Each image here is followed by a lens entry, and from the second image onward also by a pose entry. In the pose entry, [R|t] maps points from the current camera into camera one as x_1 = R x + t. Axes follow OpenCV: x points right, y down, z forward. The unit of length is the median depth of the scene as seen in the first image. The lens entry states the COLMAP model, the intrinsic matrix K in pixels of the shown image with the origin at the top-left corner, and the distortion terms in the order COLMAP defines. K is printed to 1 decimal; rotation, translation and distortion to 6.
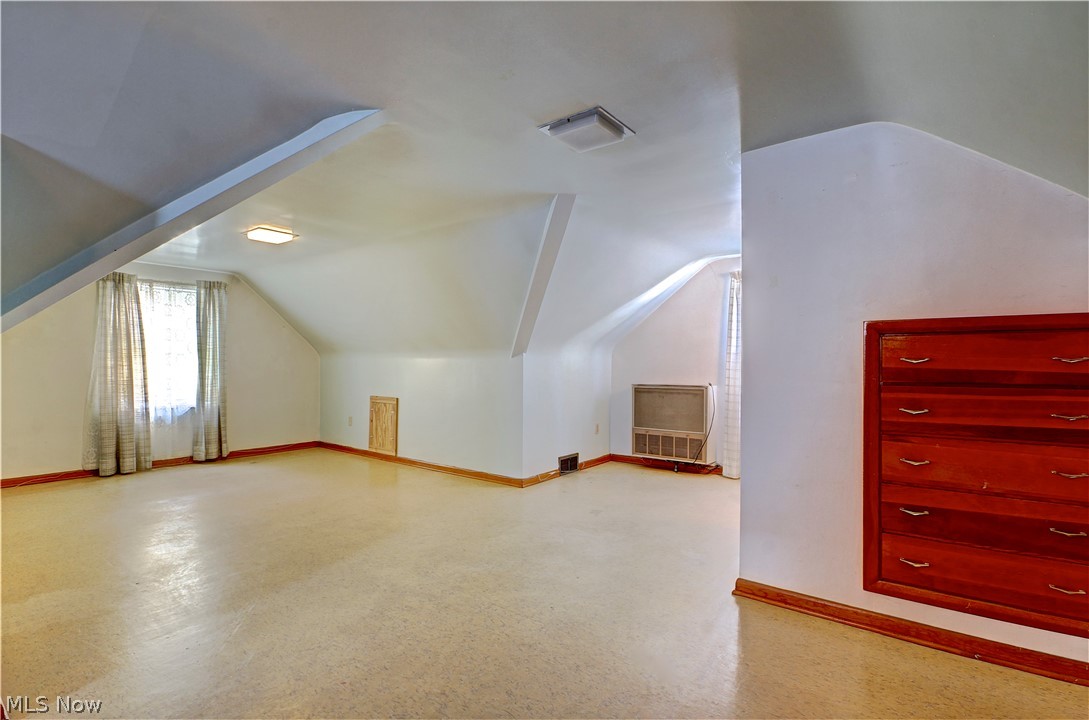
lens RADIAL K [[515.1, 0, 528.3], [0, 515.1, 376.2], [0, 0, 1]] dist [-0.010709, -0.002041]
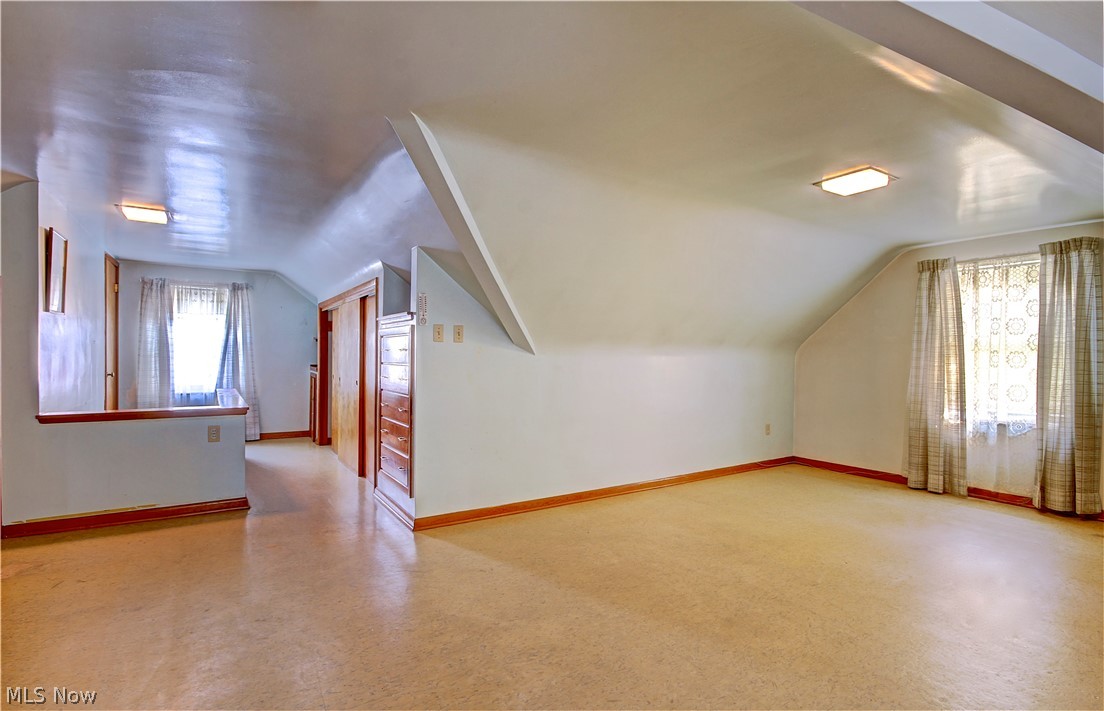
lens RADIAL K [[528.5, 0, 548.4], [0, 528.5, 359.1], [0, 0, 1]] dist [0.016039, 0.000177]
pose [[-0.309331, 0.002151, -0.950952, 0.236343], [-0.036760, 0.999223, 0.014218, -0.019105], [0.950244, 0.039355, -0.309012, 0.586476]]
